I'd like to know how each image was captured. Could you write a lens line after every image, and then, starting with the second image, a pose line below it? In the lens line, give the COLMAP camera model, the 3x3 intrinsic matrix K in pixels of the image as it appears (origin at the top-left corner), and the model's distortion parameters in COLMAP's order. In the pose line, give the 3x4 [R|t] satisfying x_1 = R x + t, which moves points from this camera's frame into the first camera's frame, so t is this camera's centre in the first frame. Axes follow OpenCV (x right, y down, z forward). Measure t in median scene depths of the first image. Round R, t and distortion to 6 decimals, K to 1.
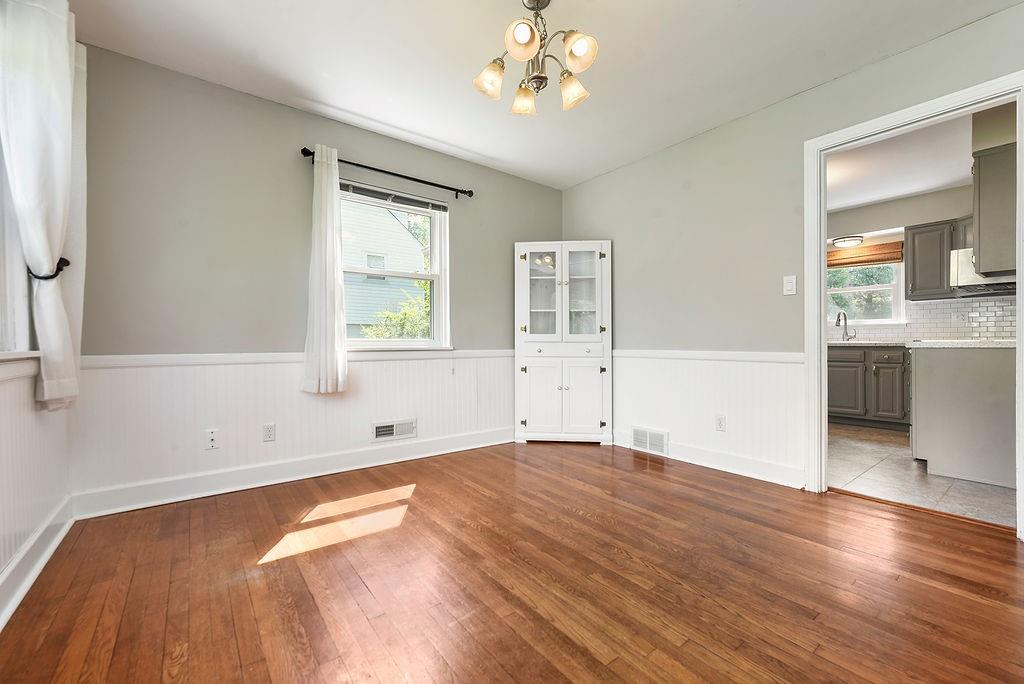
lens RADIAL K [[424.2, 0, 517.4], [0, 424.2, 346.4], [0, 0, 1]] dist [0.007616, -0.000561]
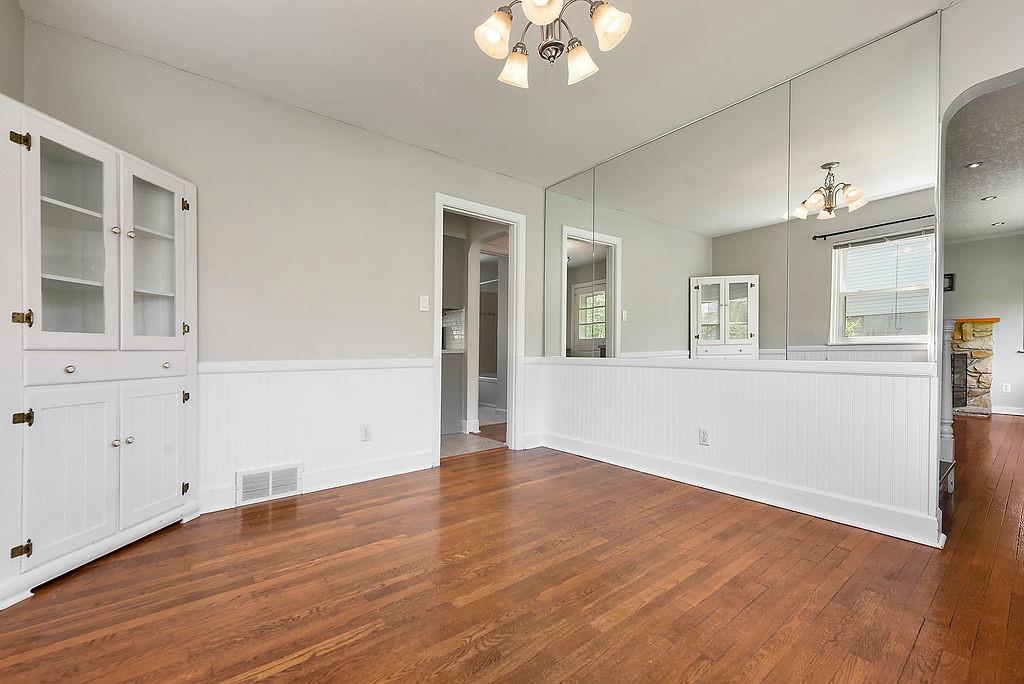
lens RADIAL K [[424.2, 0, 517.4], [0, 424.2, 346.4], [0, 0, 1]] dist [0.007616, -0.000561]
pose [[-0.025502, 0.008466, 0.999639, -0.439826], [0.012656, 0.999887, -0.008145, -0.004675], [-0.999595, 0.012444, -0.025606, 0.584538]]
